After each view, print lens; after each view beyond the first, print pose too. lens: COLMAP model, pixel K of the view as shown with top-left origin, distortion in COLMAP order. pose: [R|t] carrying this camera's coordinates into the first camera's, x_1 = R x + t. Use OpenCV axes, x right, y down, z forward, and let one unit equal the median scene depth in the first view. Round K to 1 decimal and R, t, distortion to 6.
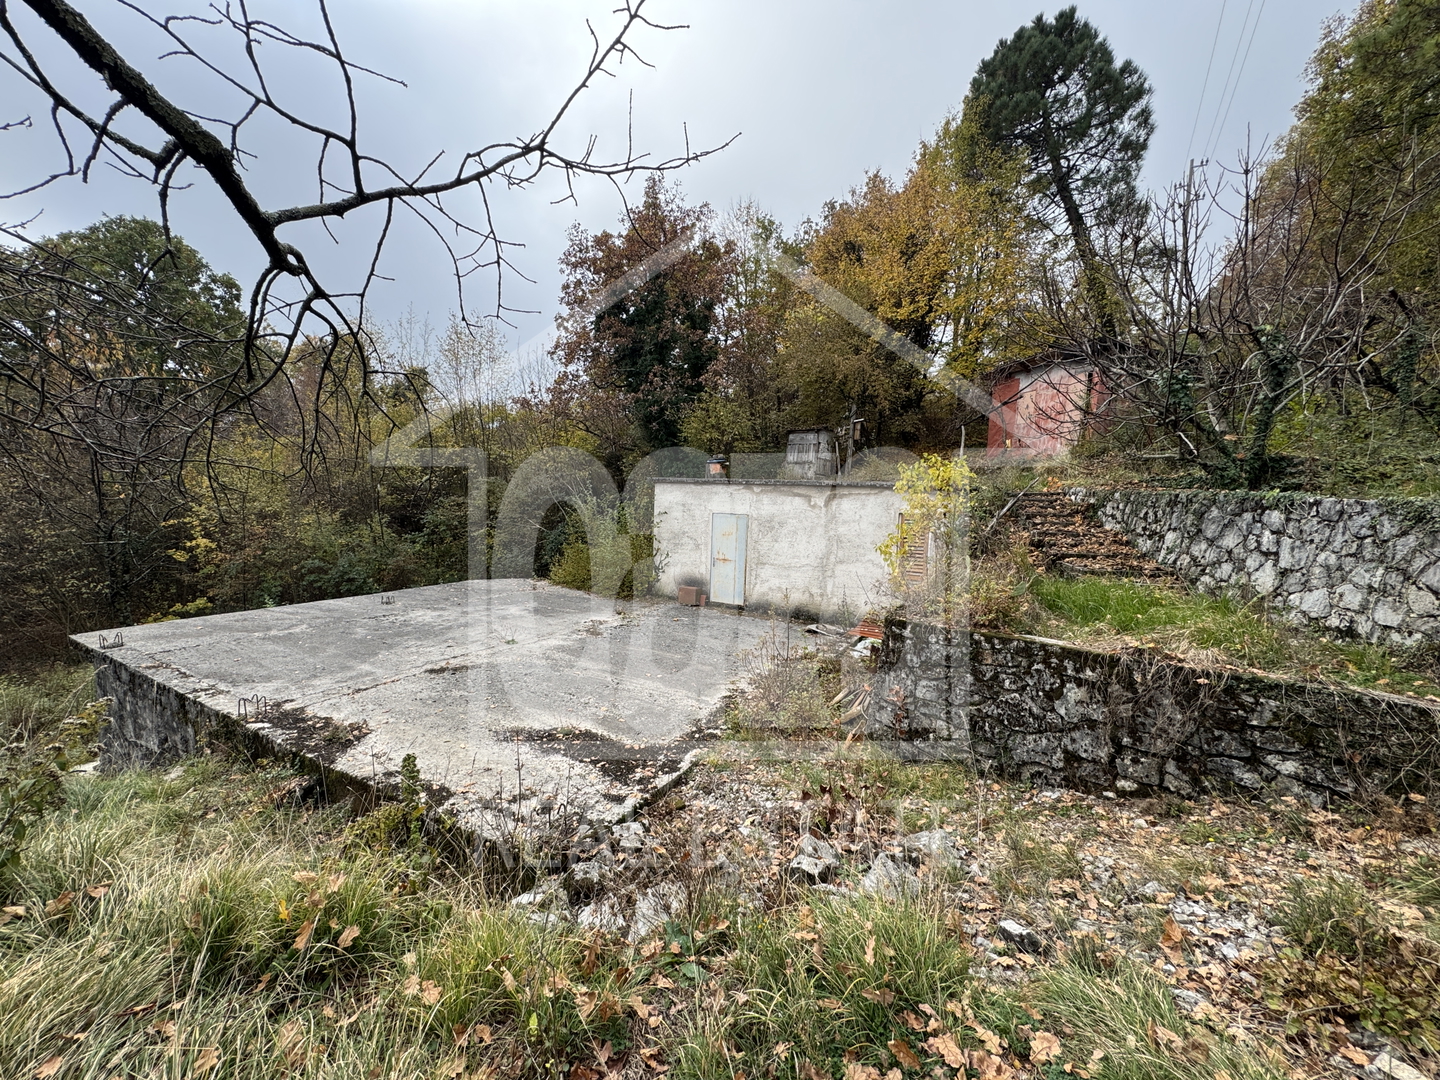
lens RADIAL K [[573.4, 0, 718.1], [0, 573.4, 541.1], [0, 0, 1]] dist [-0.008455, 0.000800]
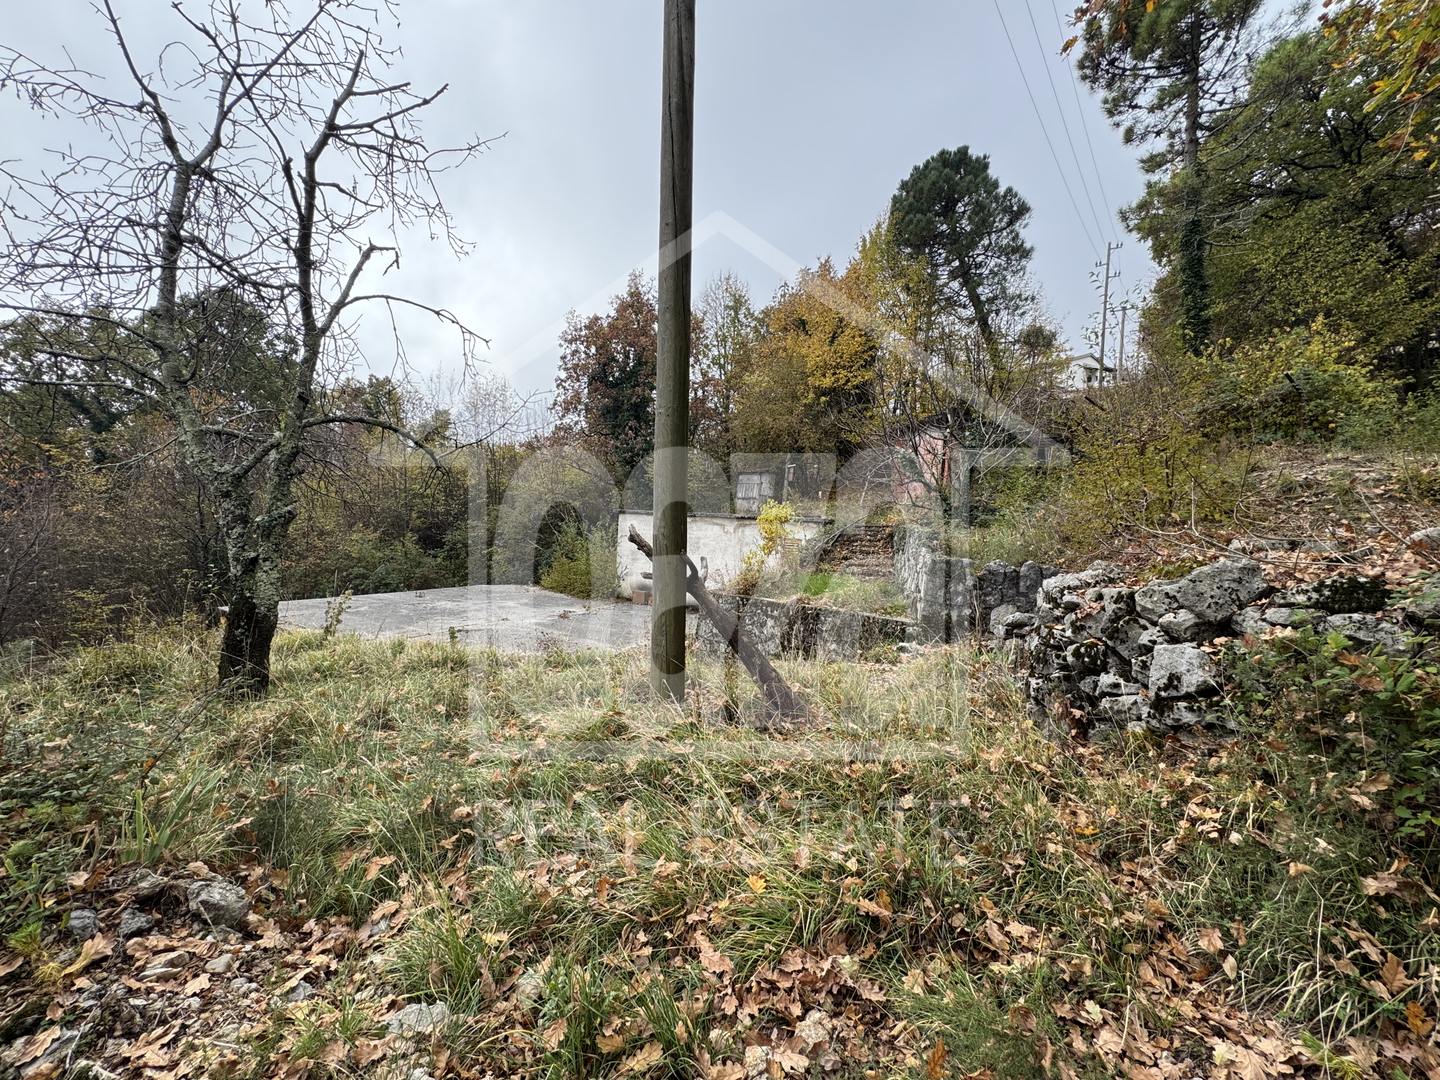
lens RADIAL K [[573.4, 0, 722.4], [0, 573.4, 540.7], [0, 0, 1]] dist [-0.008455, 0.000800]
pose [[0.999762, 0.016979, -0.013665, 0.112388], [-0.017637, 0.998613, -0.049601, 0.018524], [0.012803, 0.049830, 0.998676, -0.247670]]
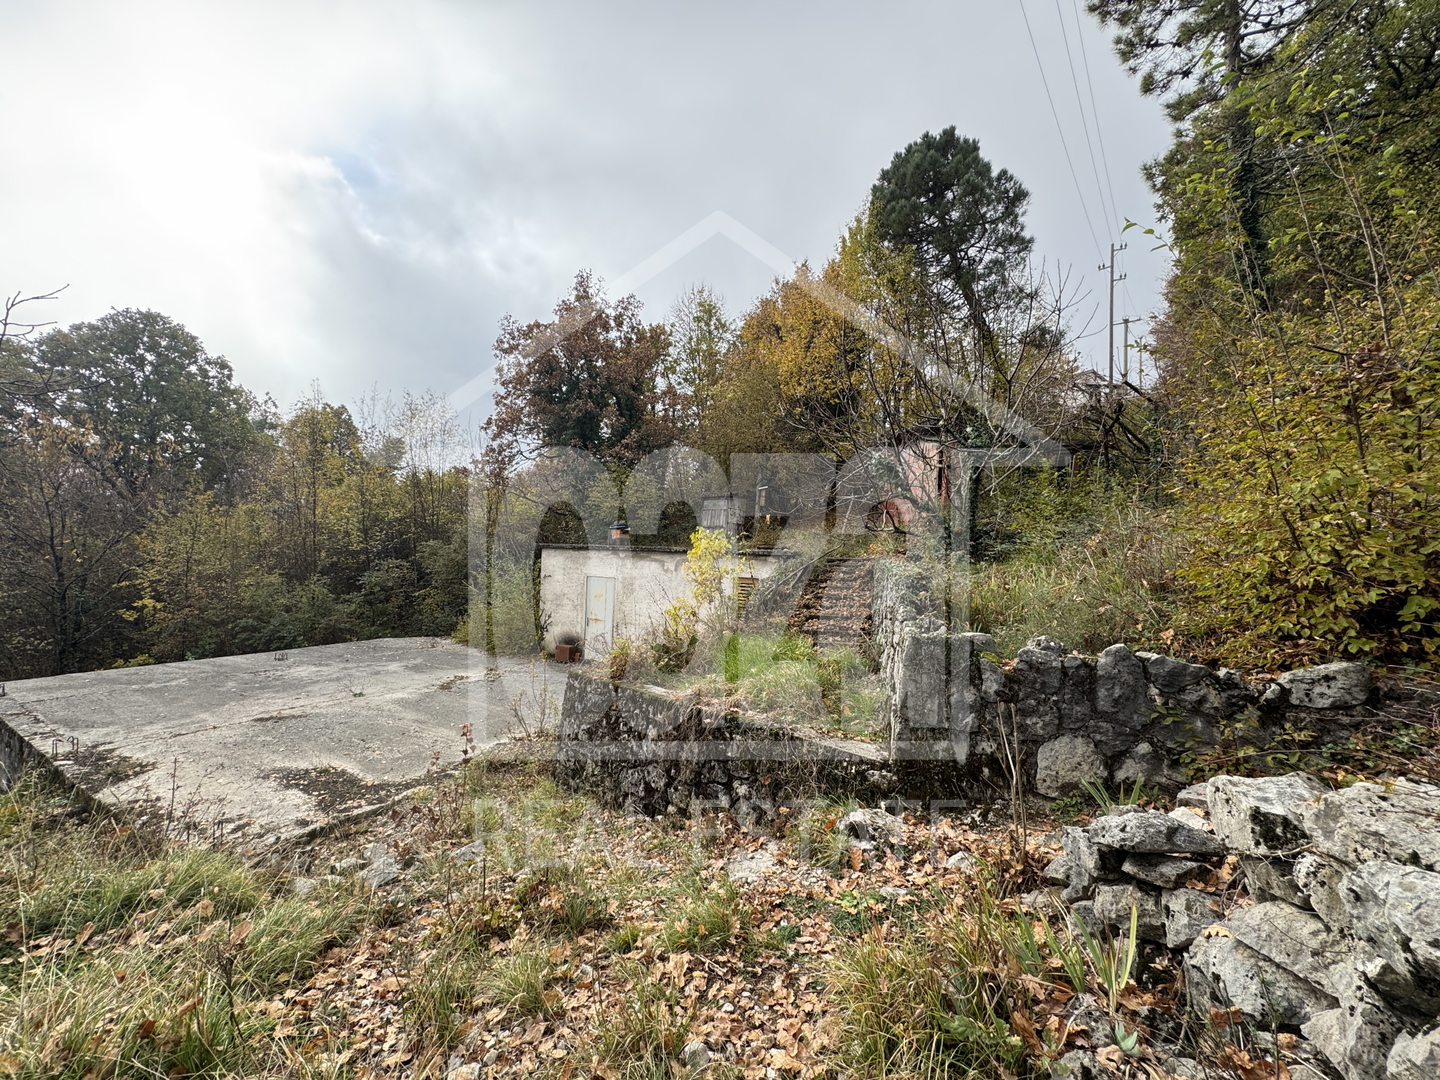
lens RADIAL K [[573.4, 0, 720.8], [0, 573.4, 540.2], [0, 0, 1]] dist [-0.008455, 0.000800]
pose [[0.999773, -0.003187, -0.021054, 0.187622], [0.001017, 0.994755, -0.102278, -0.003633], [0.021269, 0.102233, 0.994533, -0.058051]]
